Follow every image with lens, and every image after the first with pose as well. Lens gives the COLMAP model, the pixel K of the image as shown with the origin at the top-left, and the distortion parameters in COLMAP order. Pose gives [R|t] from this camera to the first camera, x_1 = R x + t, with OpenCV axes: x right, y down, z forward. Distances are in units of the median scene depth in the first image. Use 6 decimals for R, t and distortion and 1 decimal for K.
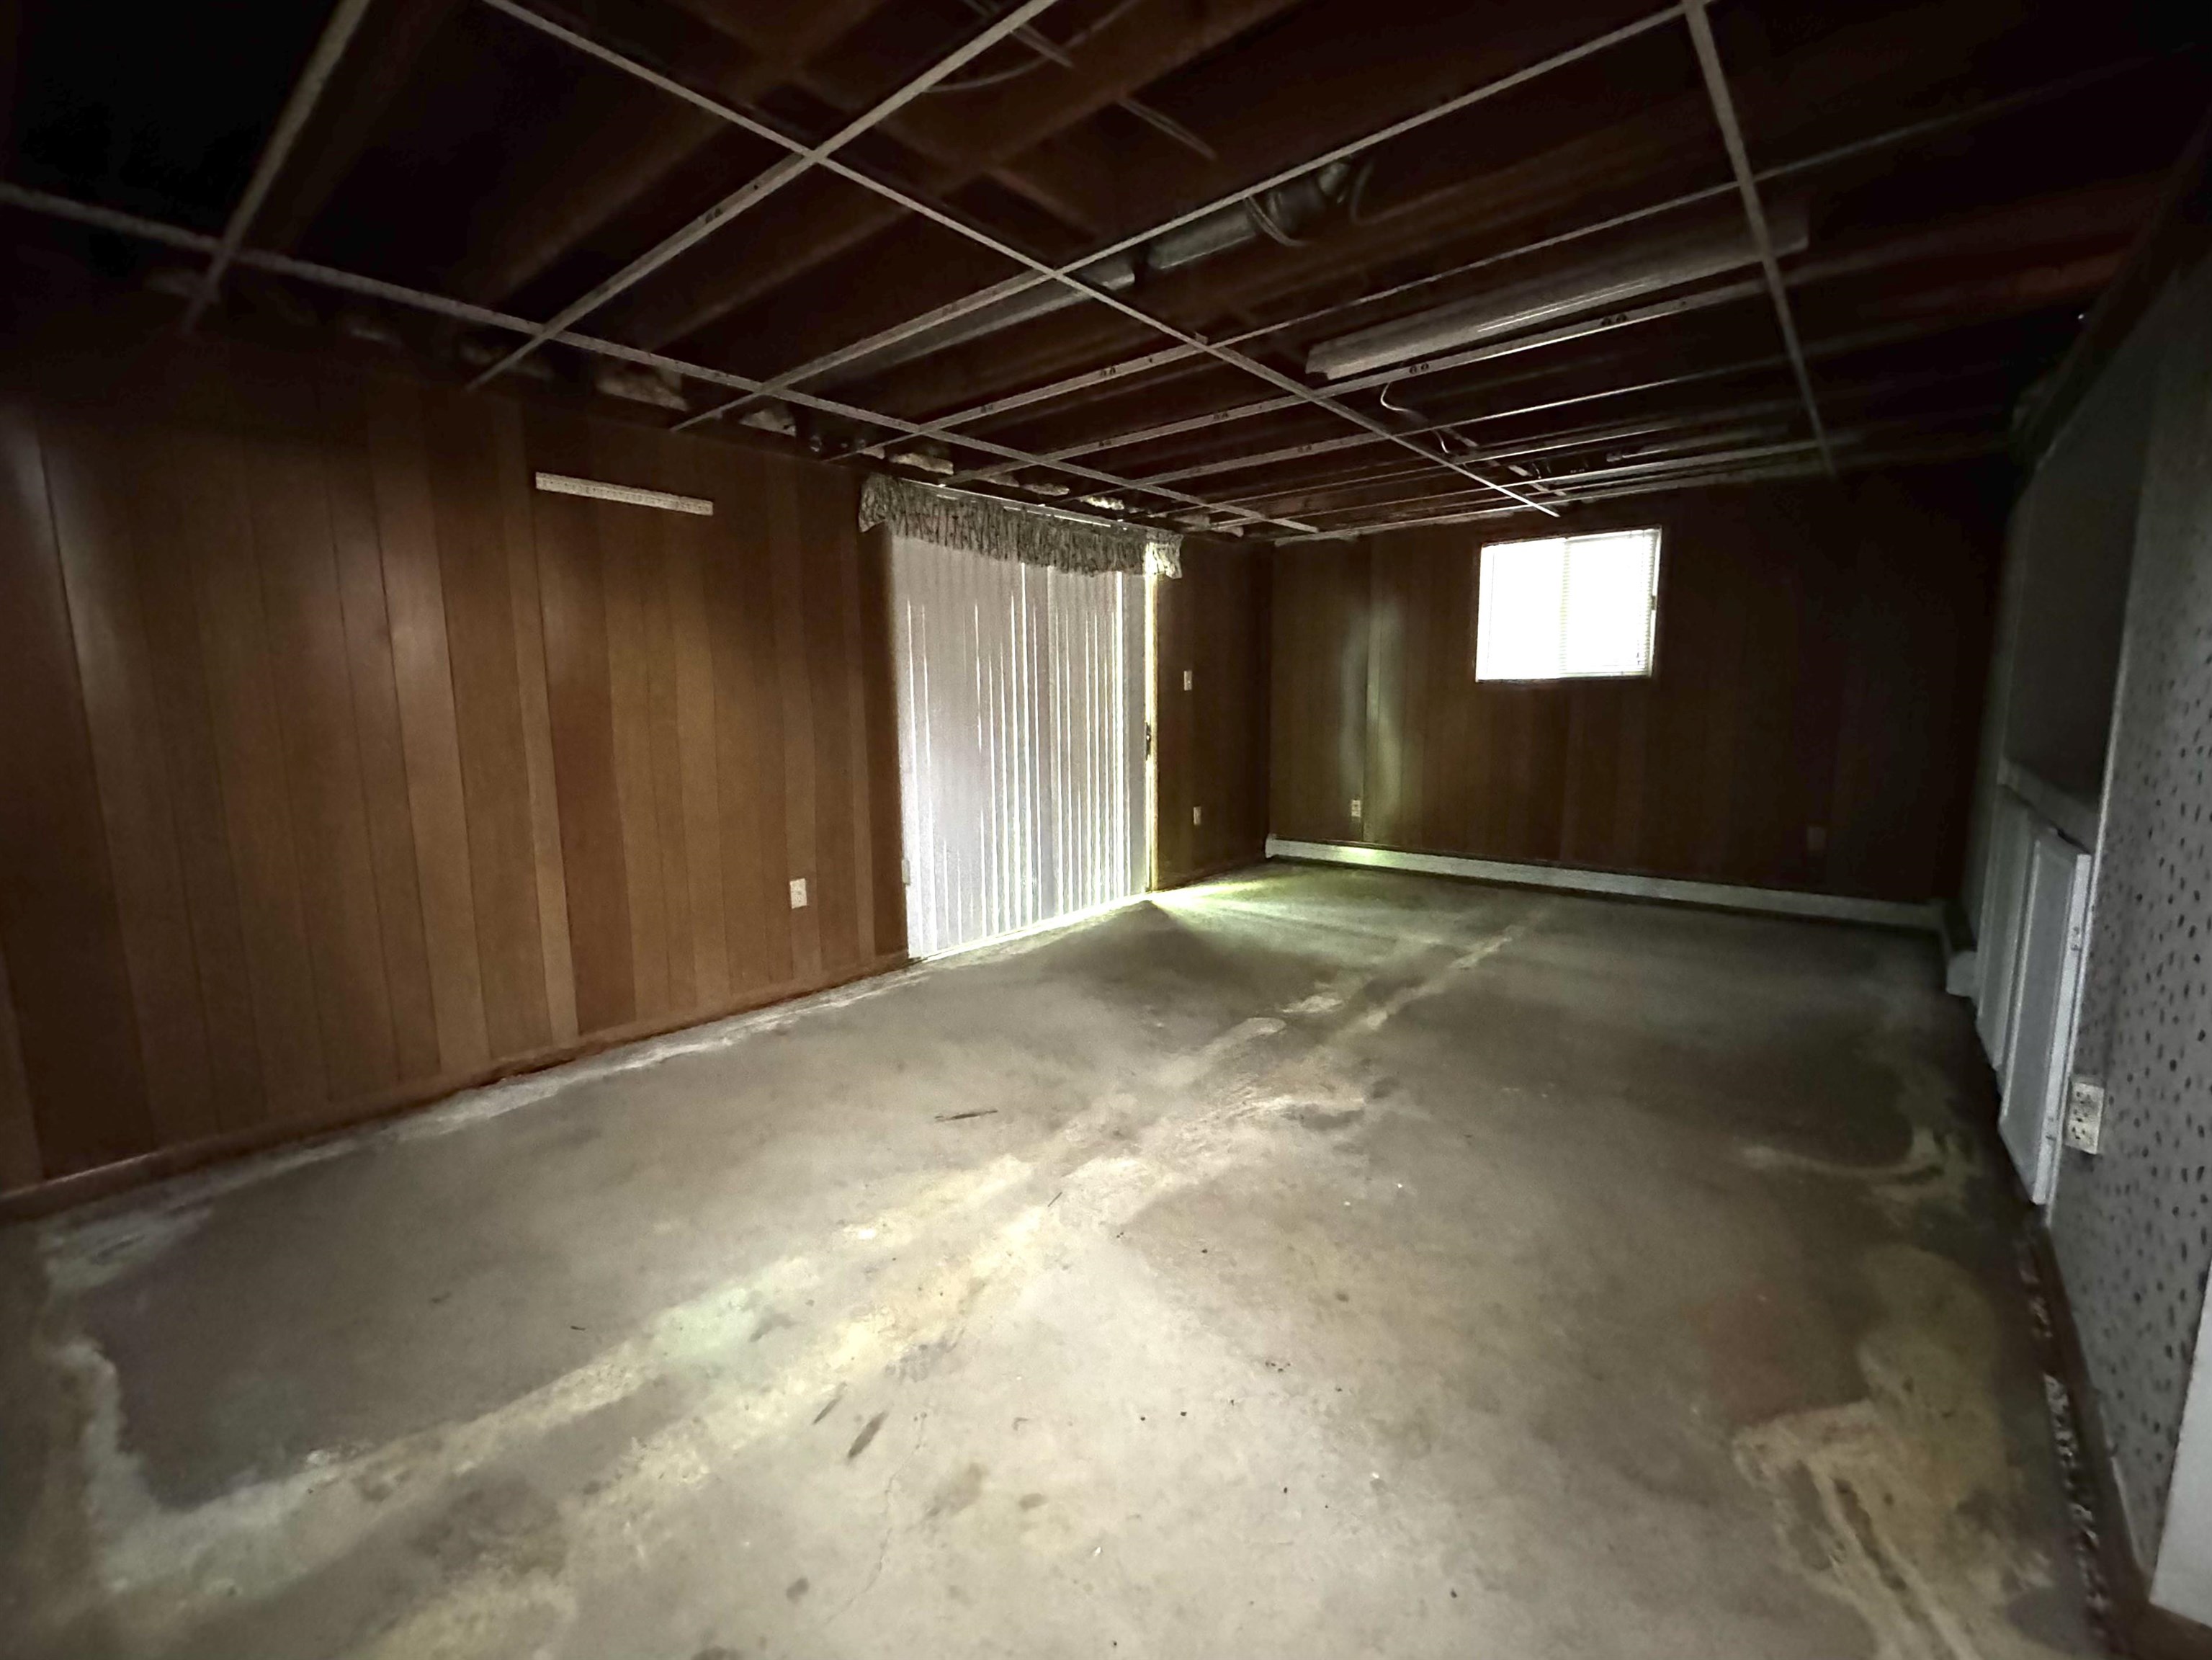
lens RADIAL K [[900.6, 0, 1098.4], [0, 900.6, 829.3], [0, 0, 1]] dist [-0.003825, -0.000308]
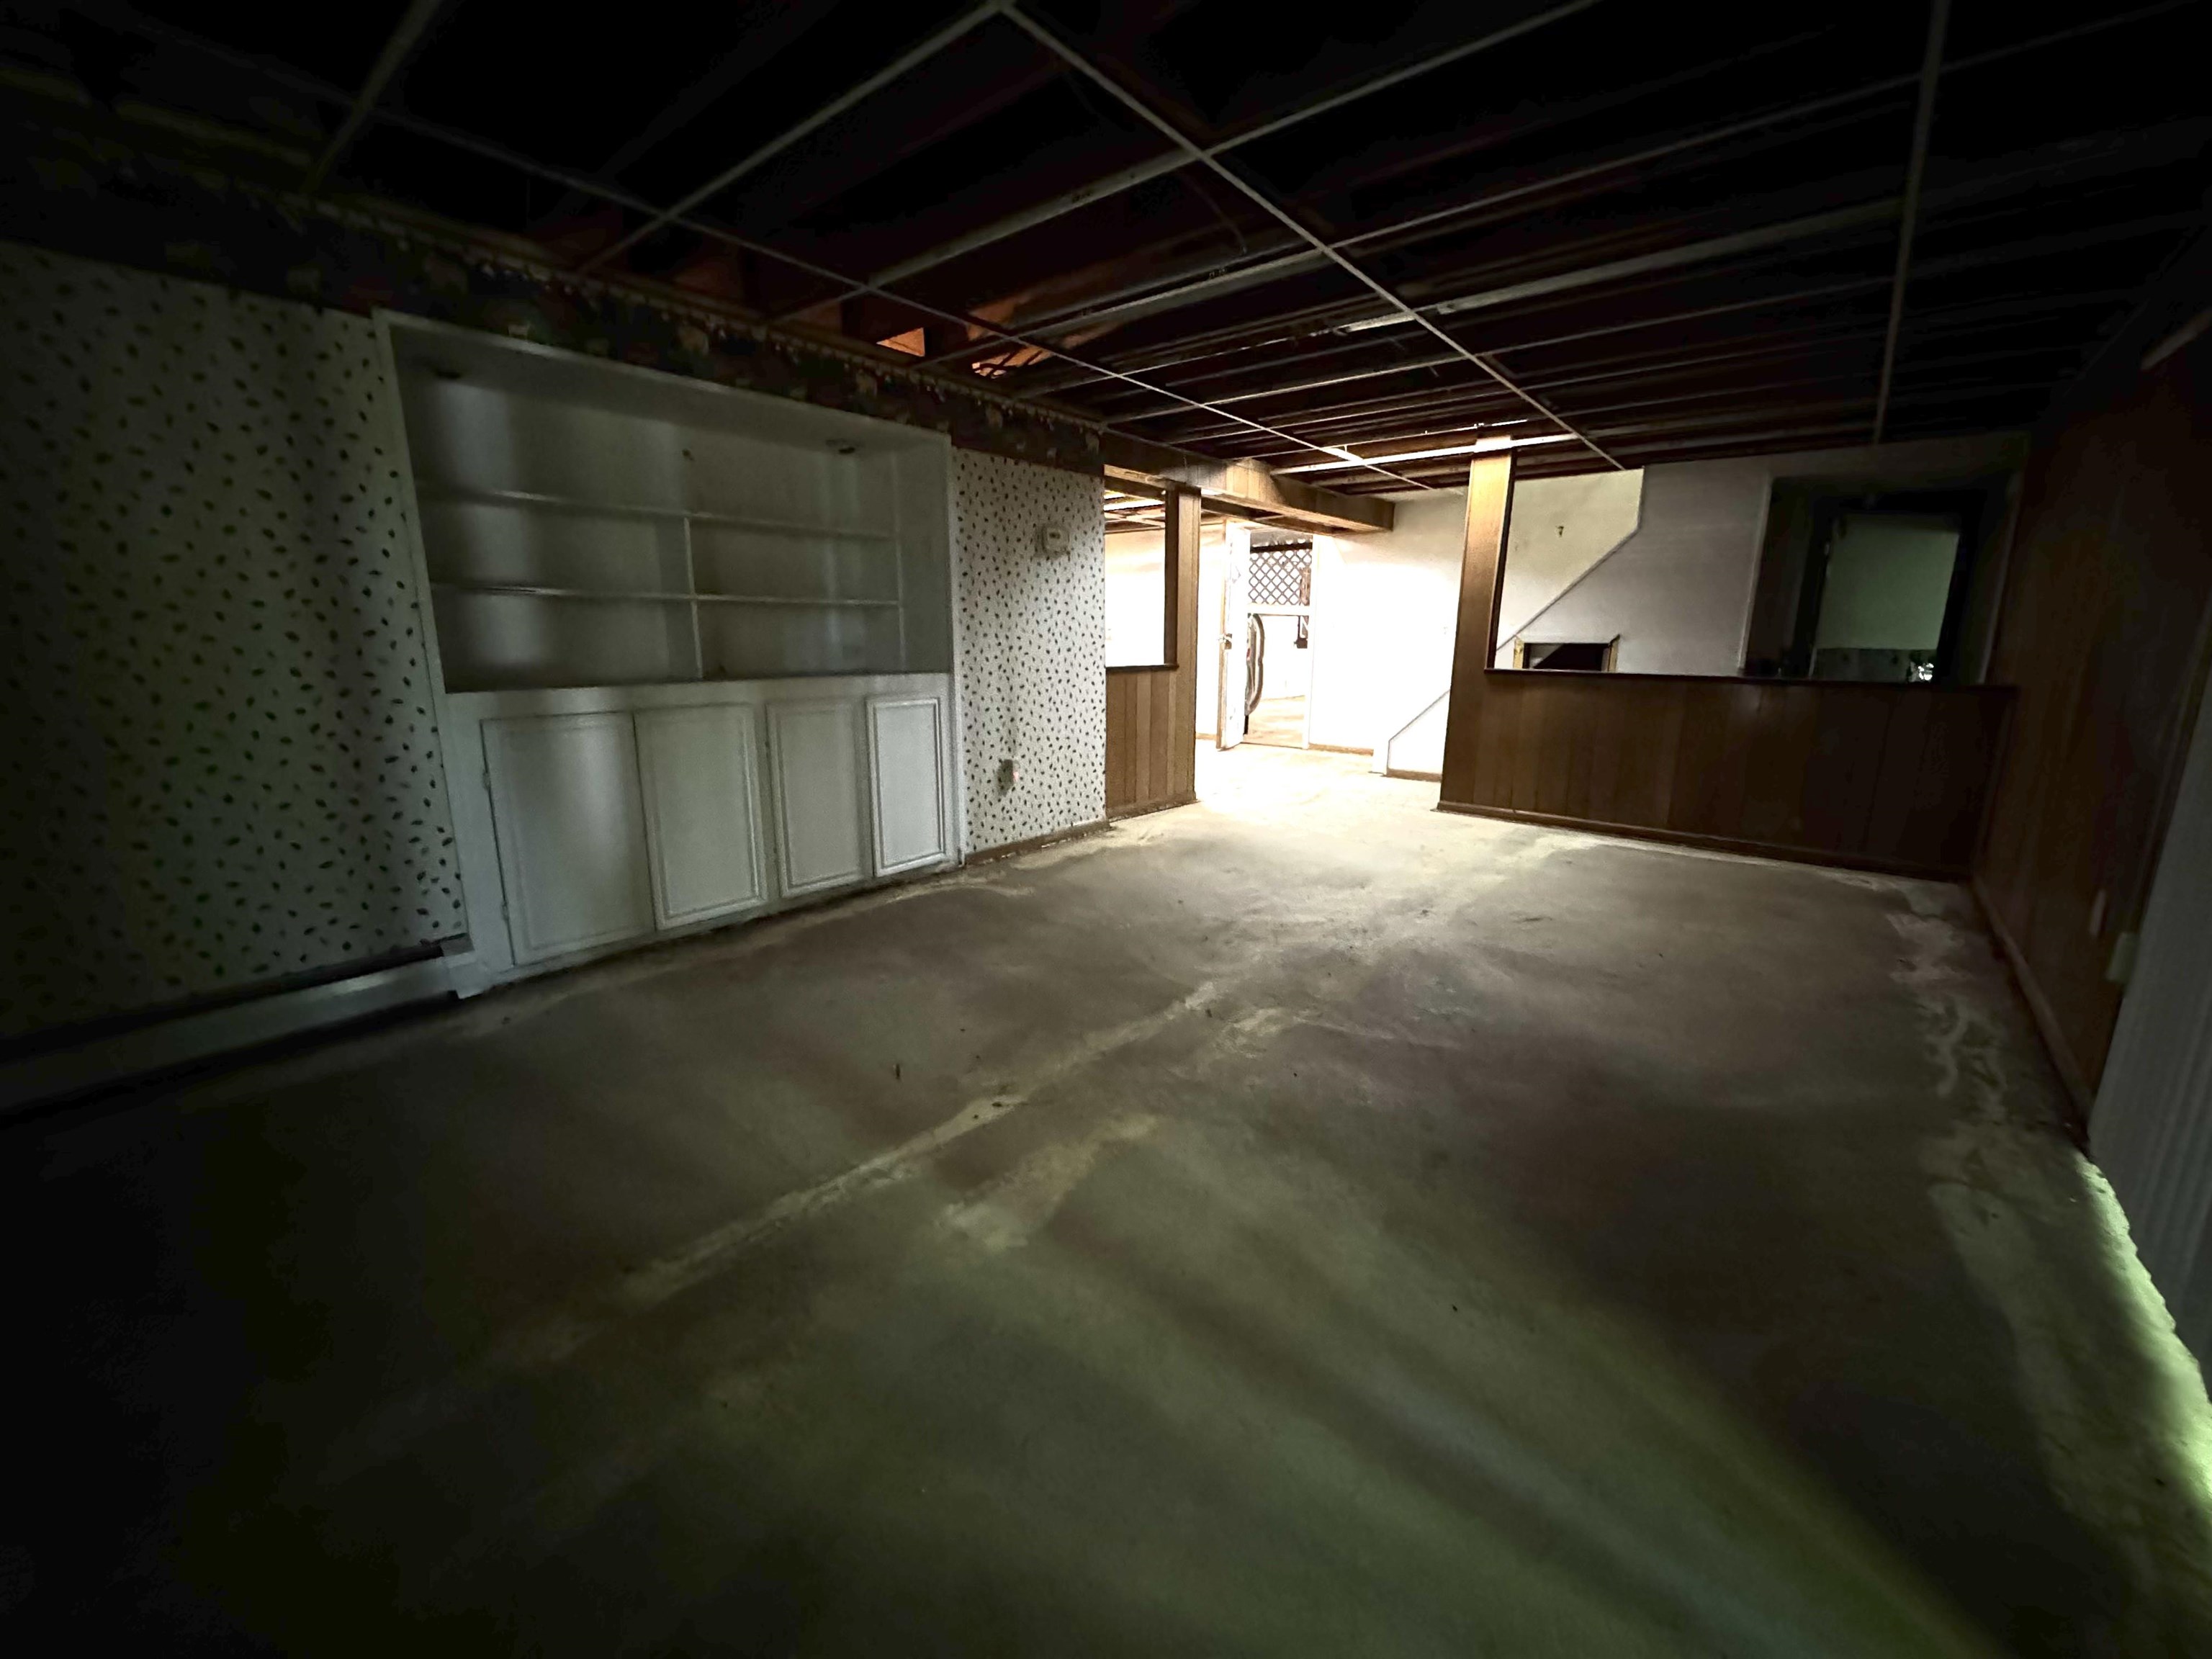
lens RADIAL K [[900.4, 0, 1098.4], [0, 900.4, 828.8], [0, 0, 1]] dist [-0.003825, -0.000308]
pose [[-0.999814, 0.012221, -0.014891, 0.374257], [0.006170, 0.935440, 0.353432, -0.209896], [0.018249, 0.353275, -0.935342, 1.559116]]
